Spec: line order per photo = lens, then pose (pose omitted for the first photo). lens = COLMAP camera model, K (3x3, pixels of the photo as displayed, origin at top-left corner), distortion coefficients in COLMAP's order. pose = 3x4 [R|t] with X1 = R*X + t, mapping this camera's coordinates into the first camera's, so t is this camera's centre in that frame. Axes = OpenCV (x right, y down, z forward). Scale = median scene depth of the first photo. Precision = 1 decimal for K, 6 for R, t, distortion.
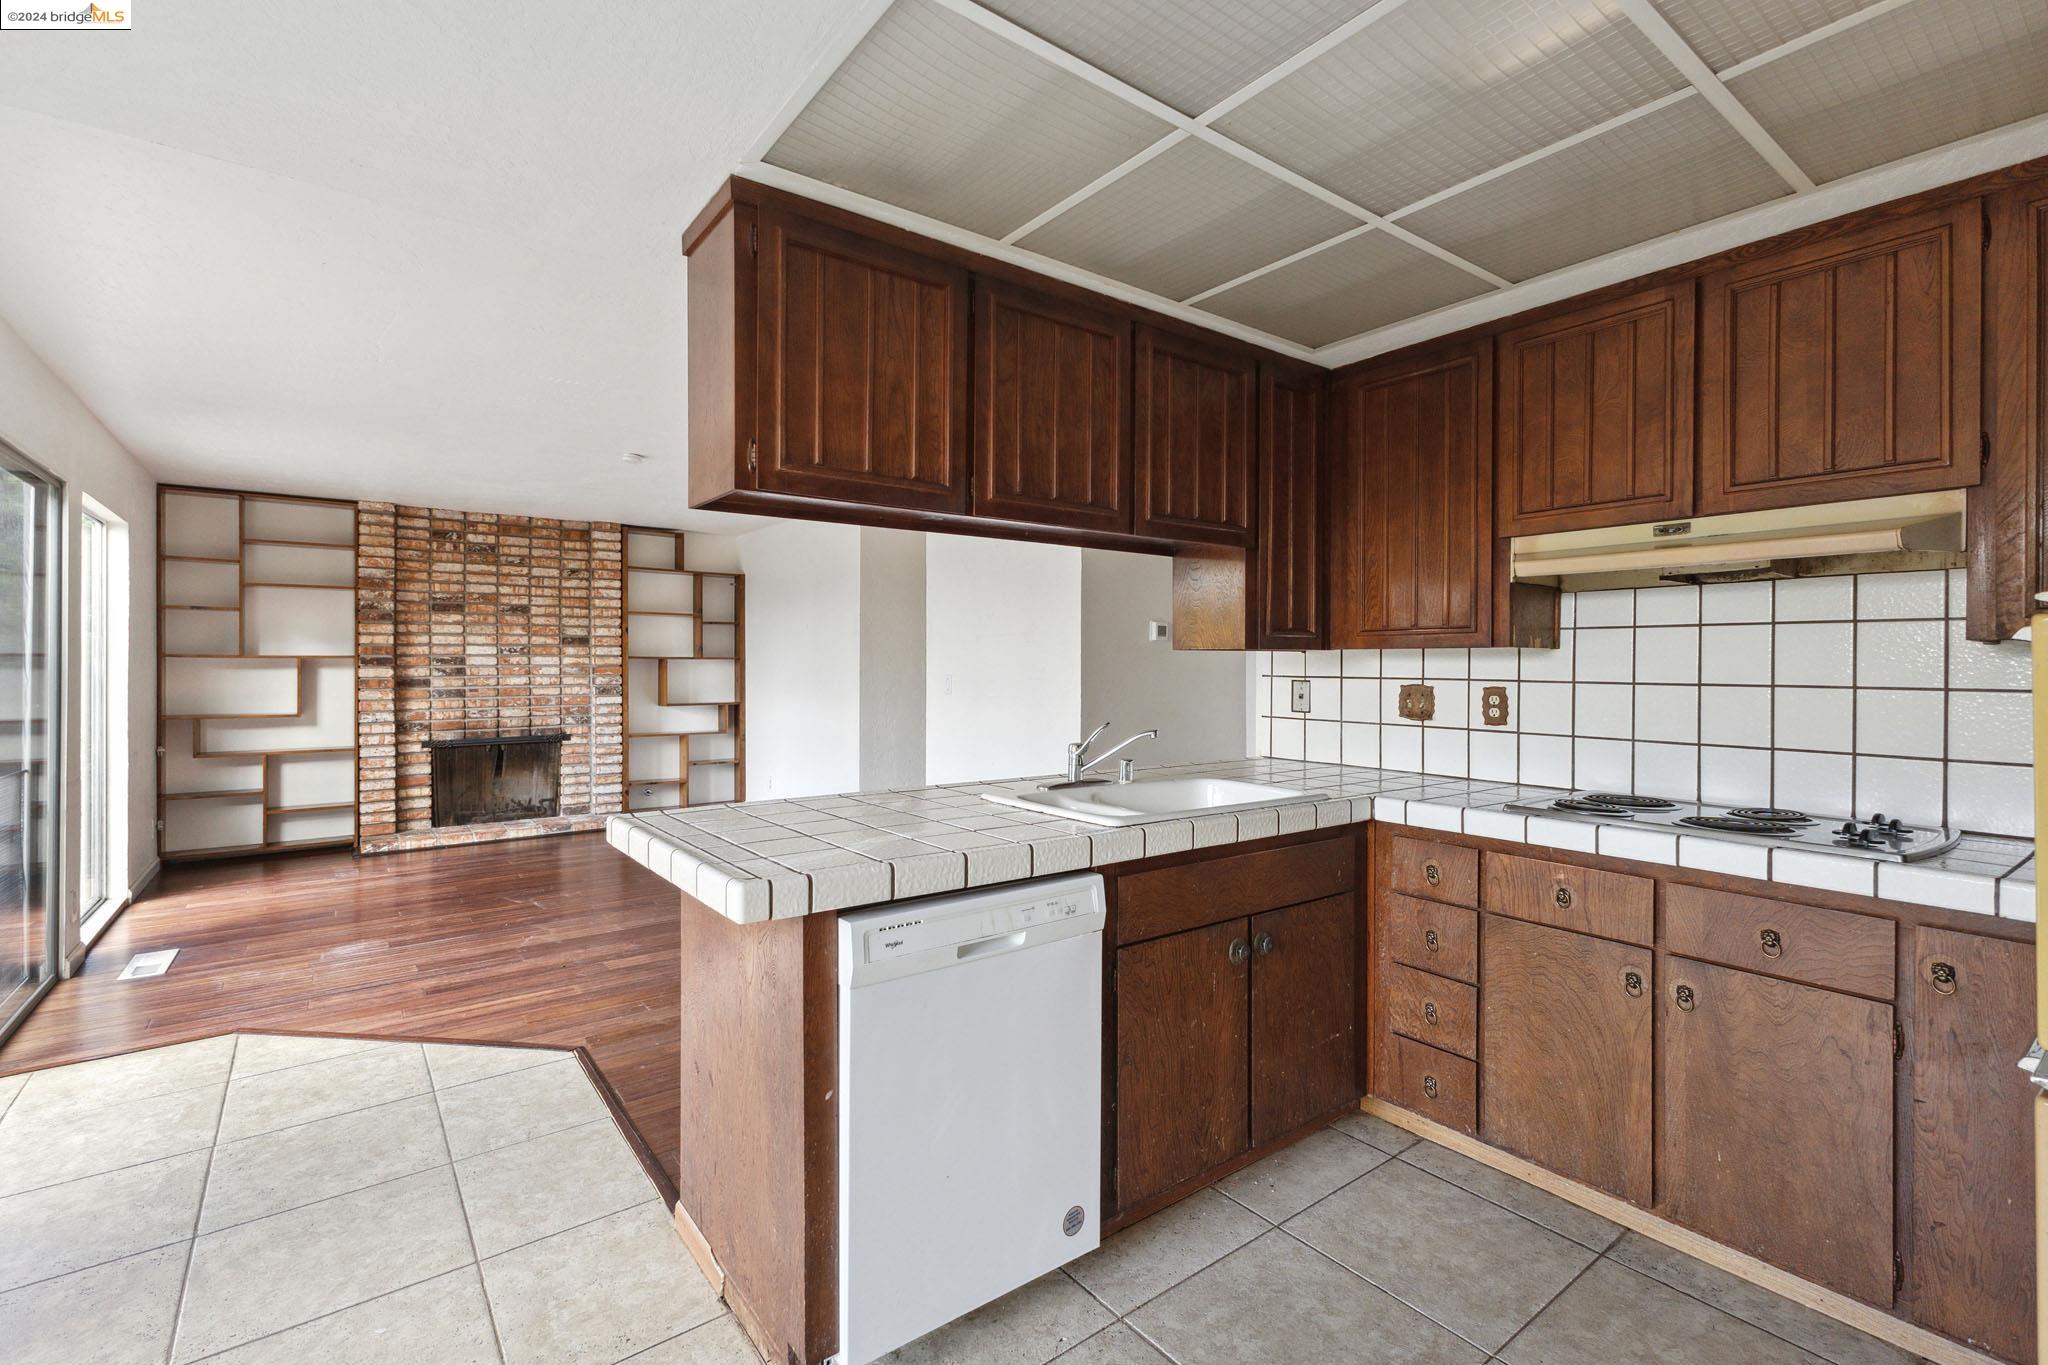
lens RADIAL K [[954.8, 0, 1040.3], [0, 954.8, 664.6], [0, 0, 1]] dist [-0.010373, 0.008277]
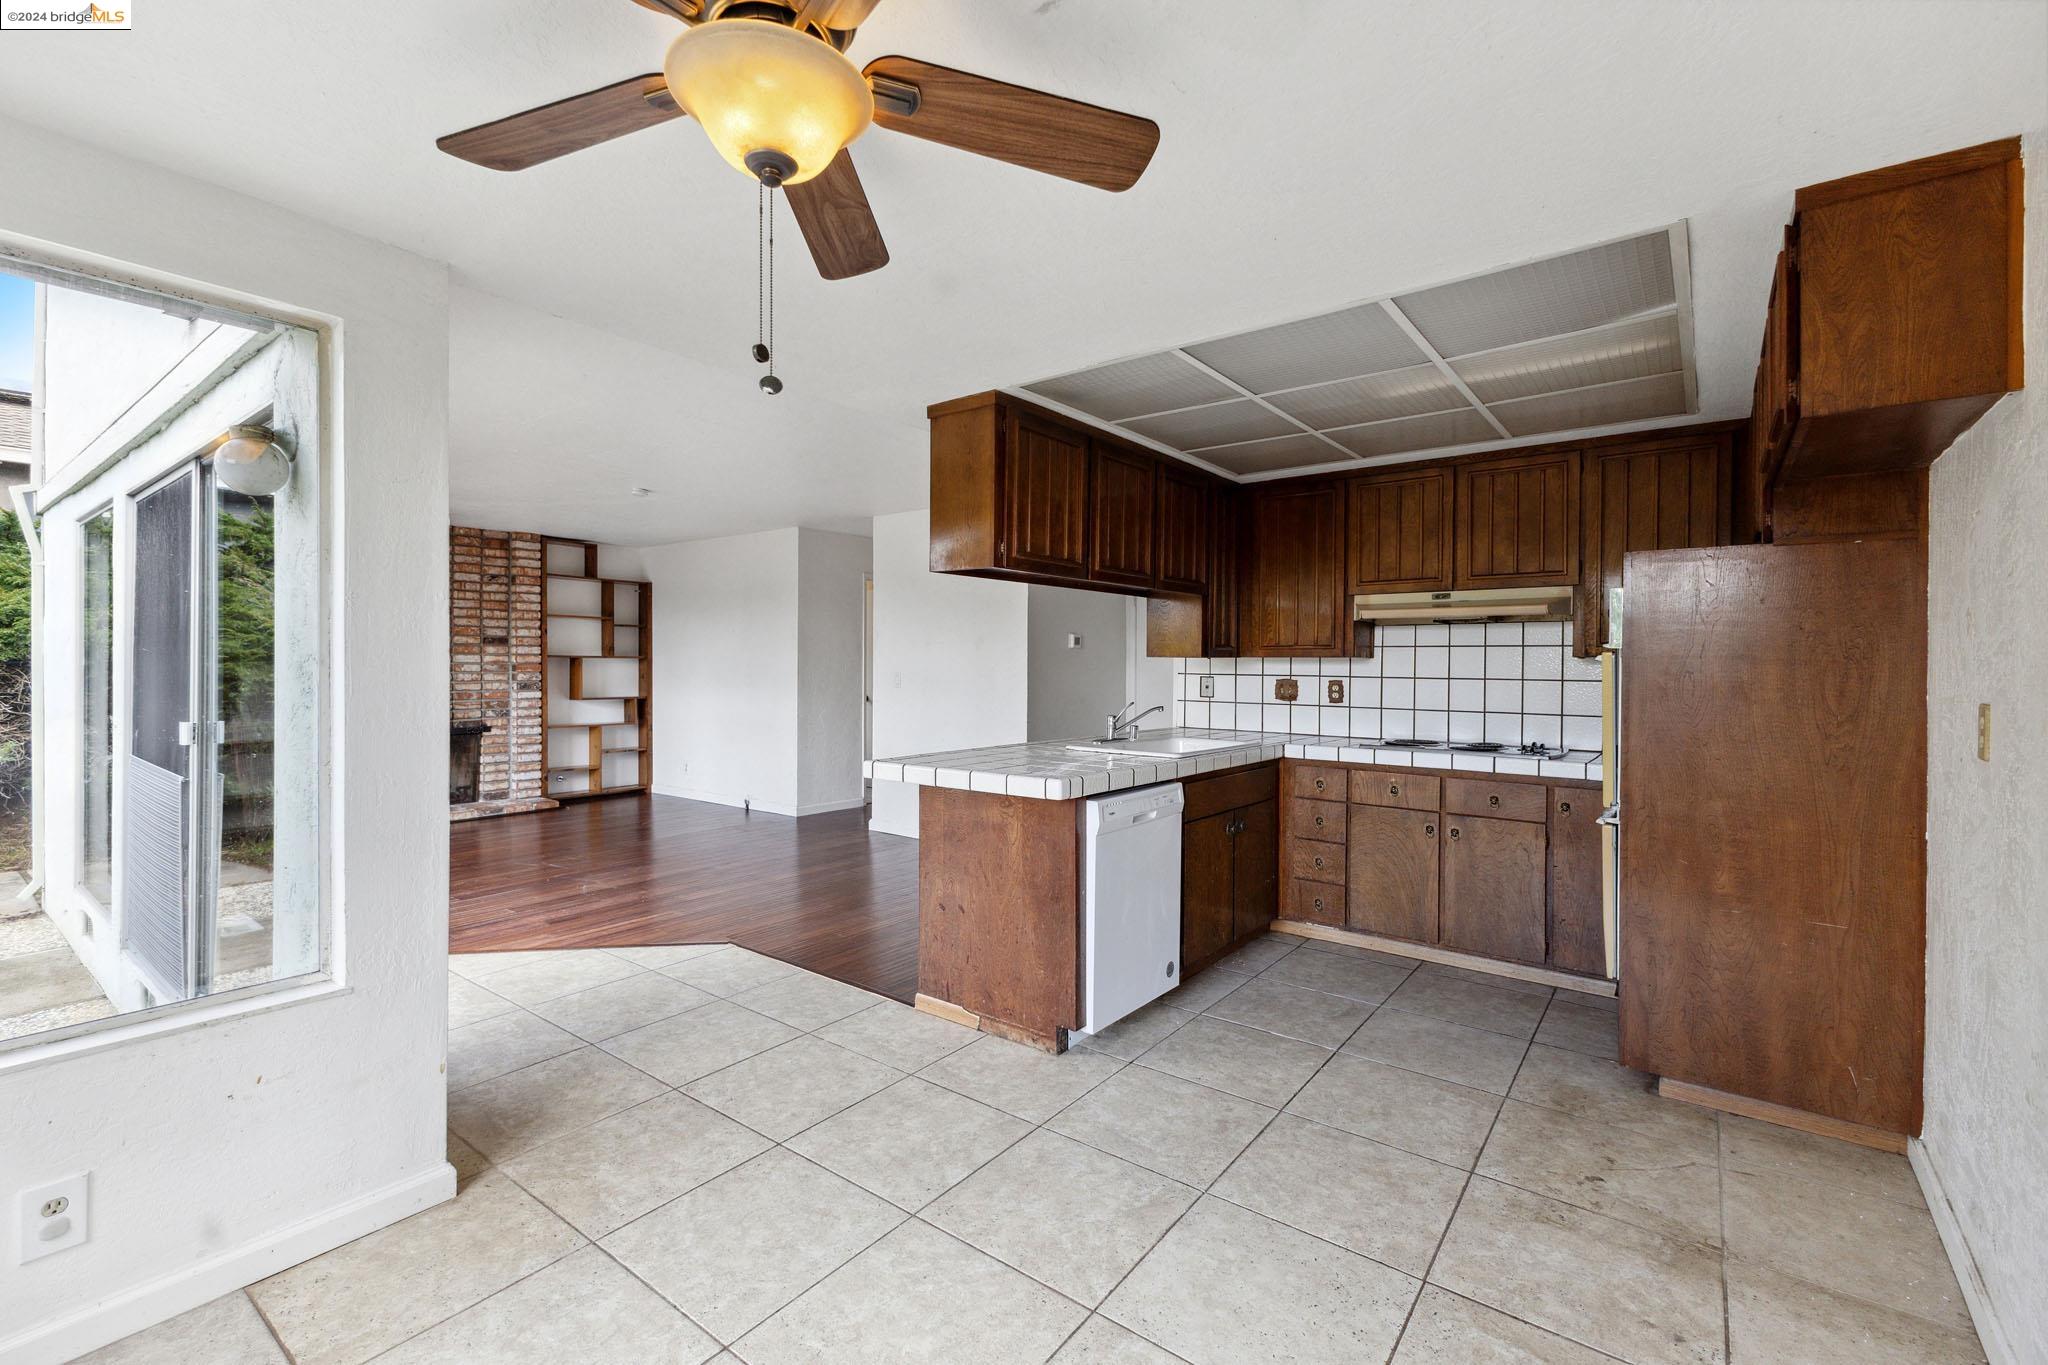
lens RADIAL K [[917.4, 0, 1002.1], [0, 917.4, 670.2], [0, 0, 1]] dist [0.007935, -0.002550]
pose [[0.968336, 0.002800, 0.249633, -0.208055], [-0.004729, 0.999963, 0.007126, -0.001549], [-0.249604, -0.008080, 0.968314, -0.180598]]
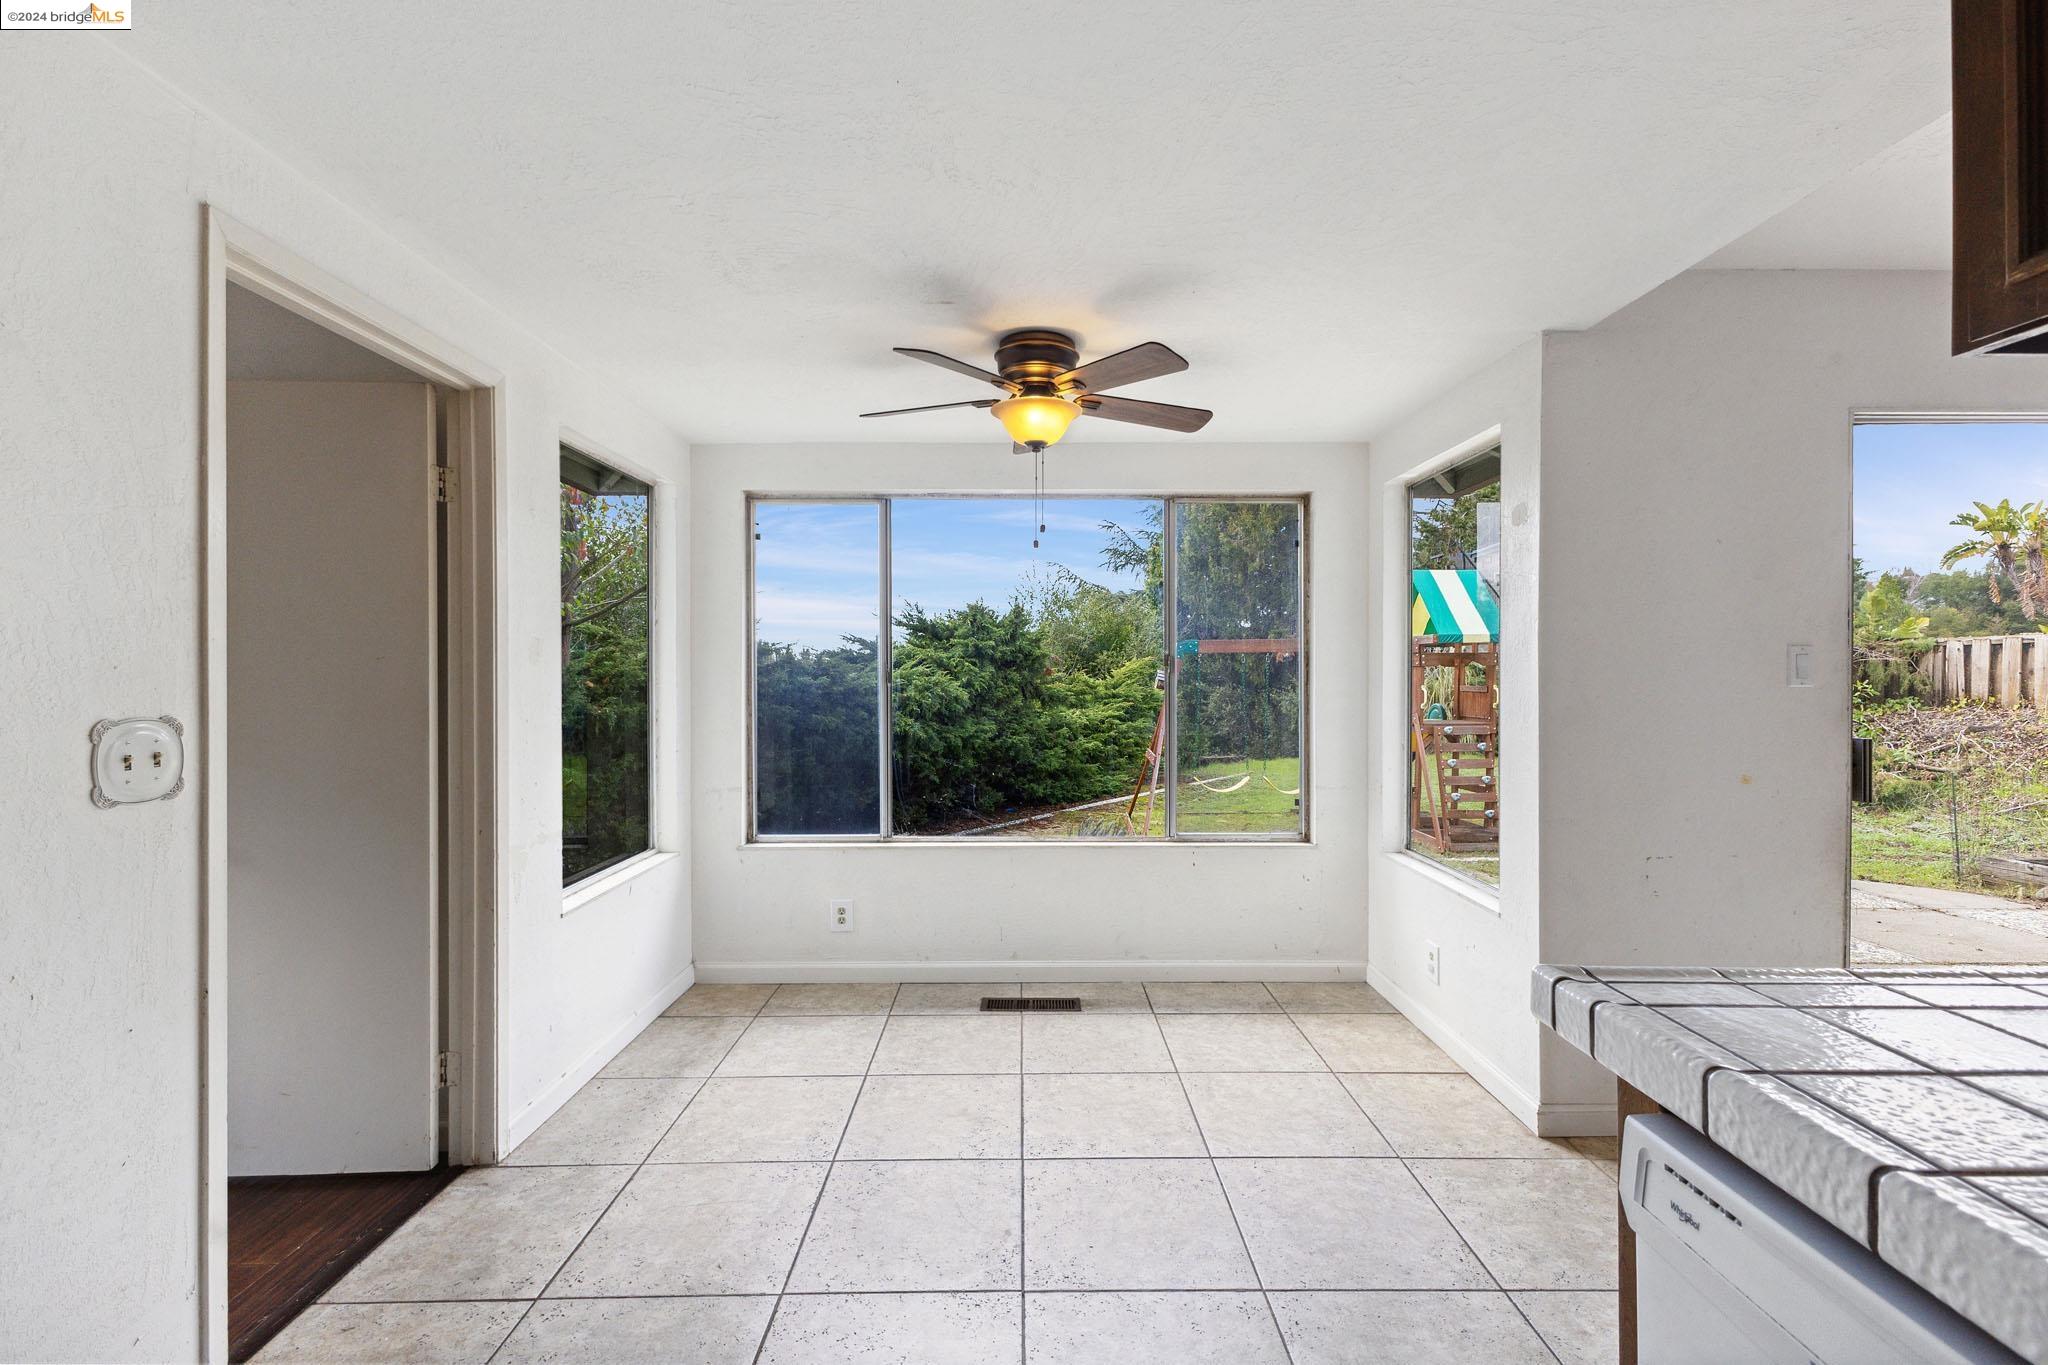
lens RADIAL K [[837.1, 0, 1016.3], [0, 837.1, 675.7], [0, 0, 1]] dist [0.006950, 0.000755]
pose [[-0.607340, 0.002137, -0.794439, 0.108195], [-0.002206, 0.999988, 0.004376, -0.000524], [0.794439, 0.004410, -0.607328, 0.249455]]
